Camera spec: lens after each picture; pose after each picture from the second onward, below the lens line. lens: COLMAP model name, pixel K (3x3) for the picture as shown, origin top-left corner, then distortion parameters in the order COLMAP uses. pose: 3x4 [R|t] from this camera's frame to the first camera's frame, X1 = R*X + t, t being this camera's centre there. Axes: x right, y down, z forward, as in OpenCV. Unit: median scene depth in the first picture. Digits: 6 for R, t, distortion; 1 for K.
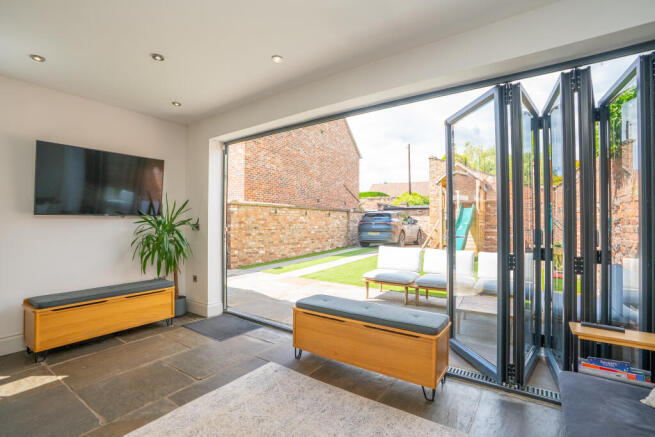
lens RADIAL K [[307.0, 0, 327.5], [0, 307.0, 218.5], [0, 0, 1]] dist [-0.073551, 0.027595]
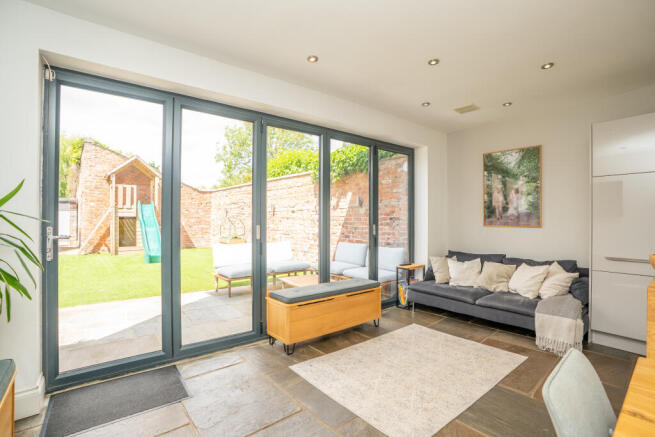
lens RADIAL K [[307.0, 0, 327.5], [0, 307.0, 218.5], [0, 0, 1]] dist [-0.073551, 0.027595]
pose [[0.275098, 0.004021, 0.961408, -1.188050], [-0.012181, 0.999926, -0.000696, 0.010475], [-0.961339, -0.011520, 0.275126, 0.700750]]
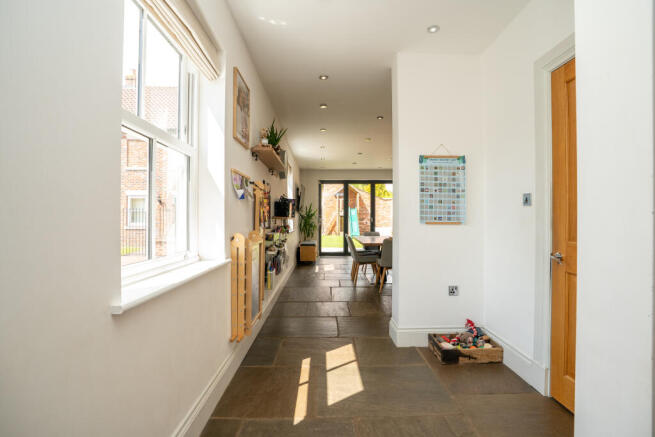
lens RADIAL K [[307.0, 0, 327.5], [0, 307.0, 218.5], [0, 0, 1]] dist [-0.073551, 0.027595]
pose [[0.816425, 0.004988, 0.577430, -2.763243], [-0.012344, 0.999885, 0.008816, 0.021688], [-0.577319, -0.014325, 0.816393, -1.521854]]
